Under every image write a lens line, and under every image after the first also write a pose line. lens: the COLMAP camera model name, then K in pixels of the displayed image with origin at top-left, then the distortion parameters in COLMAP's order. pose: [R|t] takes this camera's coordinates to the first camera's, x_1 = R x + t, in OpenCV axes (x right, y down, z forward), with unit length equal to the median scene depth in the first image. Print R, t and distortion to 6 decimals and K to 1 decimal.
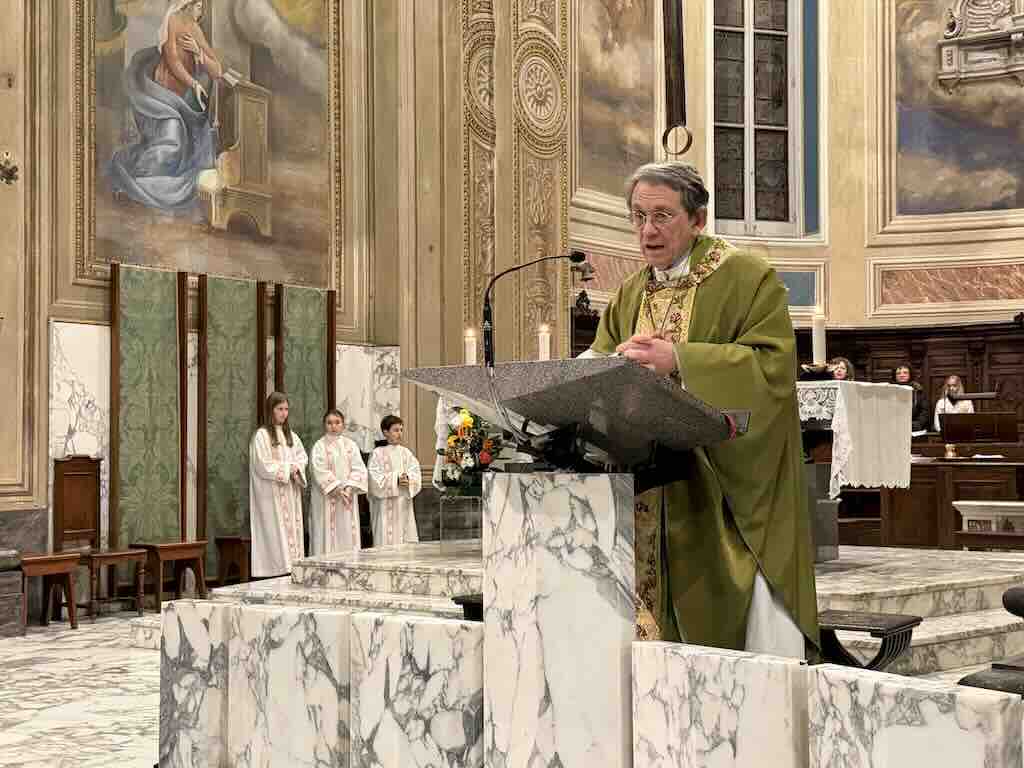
lens RADIAL K [[1380.7, 0, 512.0], [0, 1380.7, 384.0], [0, 0, 1]] dist [0.135727, -0.050005]
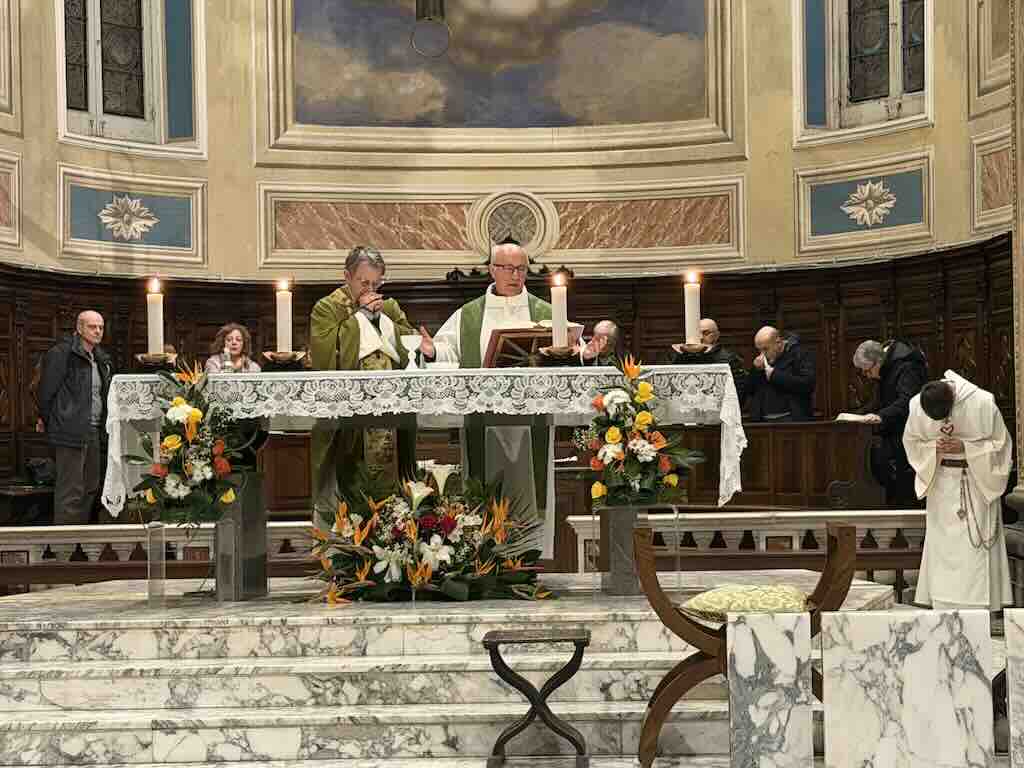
lens RADIAL K [[2275.1, 0, 512.0], [0, 2275.1, 384.0], [0, 0, 1]] dist [0.187359, -0.616459]
pose [[0.842276, 0.005764, 0.539015, -1.156743], [-0.012153, 0.999892, 0.008299, -0.000583], [-0.538909, -0.013541, 0.842255, -0.142865]]
